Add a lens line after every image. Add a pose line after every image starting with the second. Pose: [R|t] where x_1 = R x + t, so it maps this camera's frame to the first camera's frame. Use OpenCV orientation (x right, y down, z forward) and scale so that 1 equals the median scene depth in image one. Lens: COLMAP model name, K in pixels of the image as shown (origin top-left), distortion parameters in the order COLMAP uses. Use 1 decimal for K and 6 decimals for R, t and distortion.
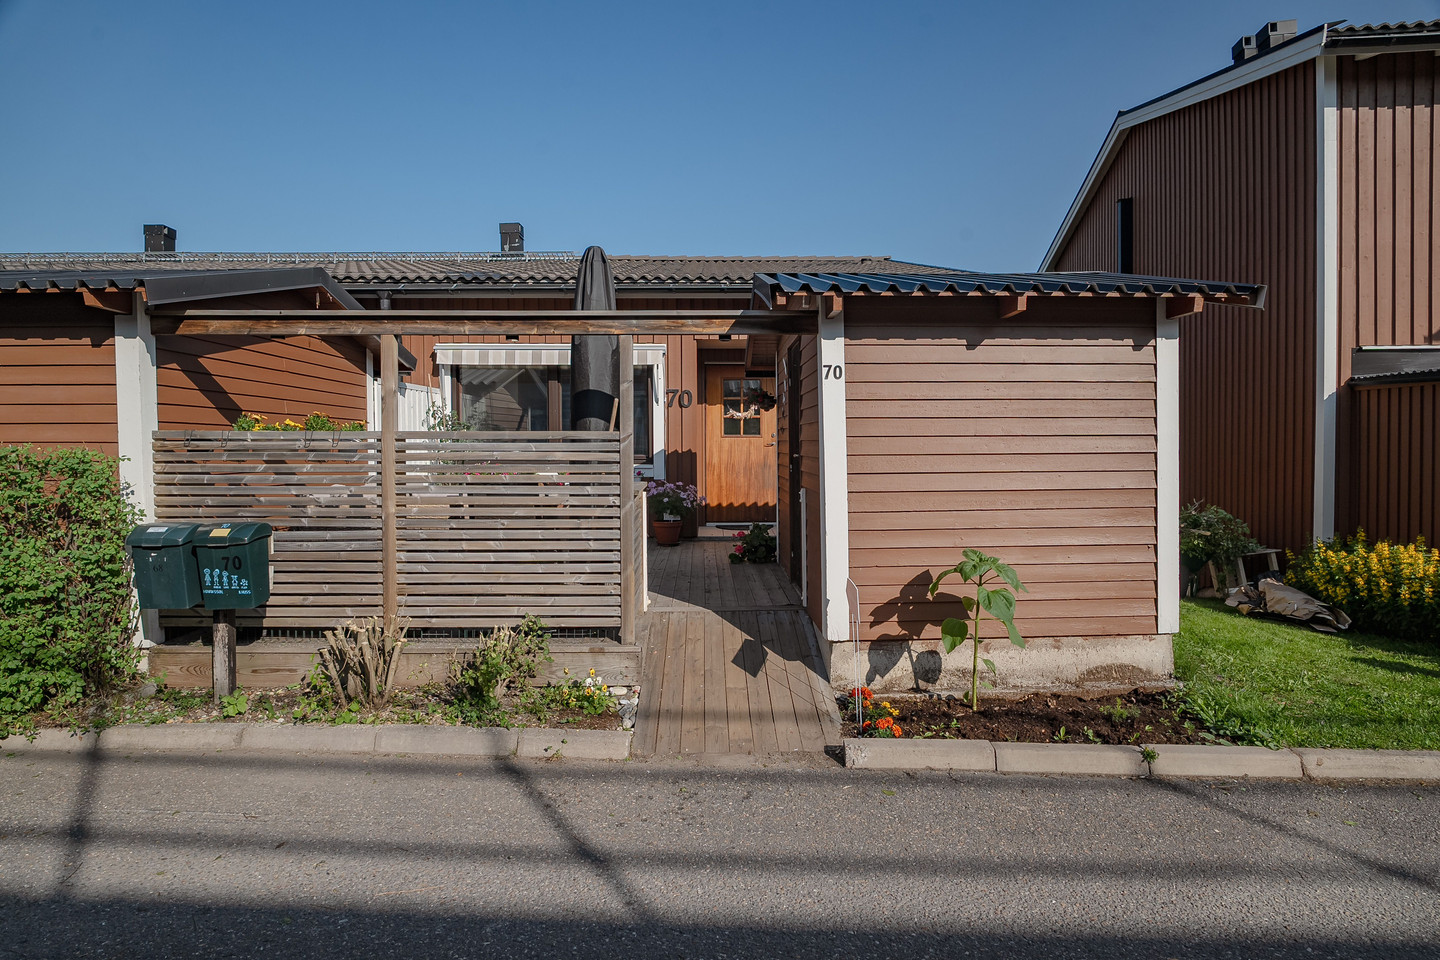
lens RADIAL K [[784.6, 0, 716.7], [0, 784.6, 468.6], [0, 0, 1]] dist [-0.008321, -0.000859]
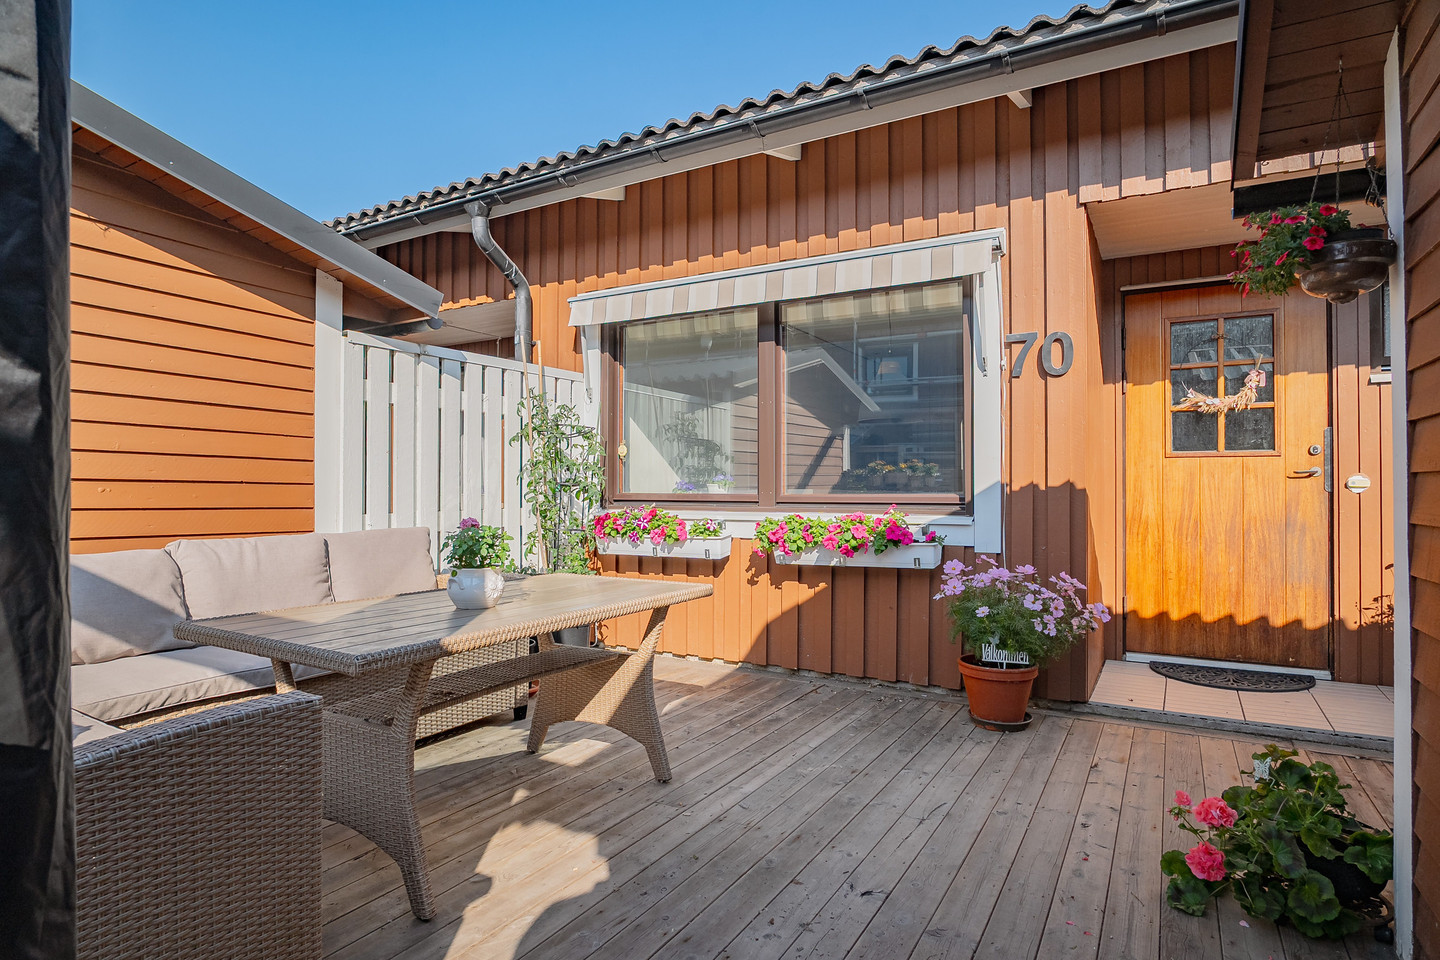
lens RADIAL K [[784.6, 0, 719.1], [0, 784.6, 484.0], [0, 0, 1]] dist [-0.008321, -0.000859]
pose [[0.856111, 0.000831, -0.516791, 0.018455], [-0.022344, 0.999123, -0.035409, -0.004598], [0.516309, 0.041861, 0.855379, 0.517718]]
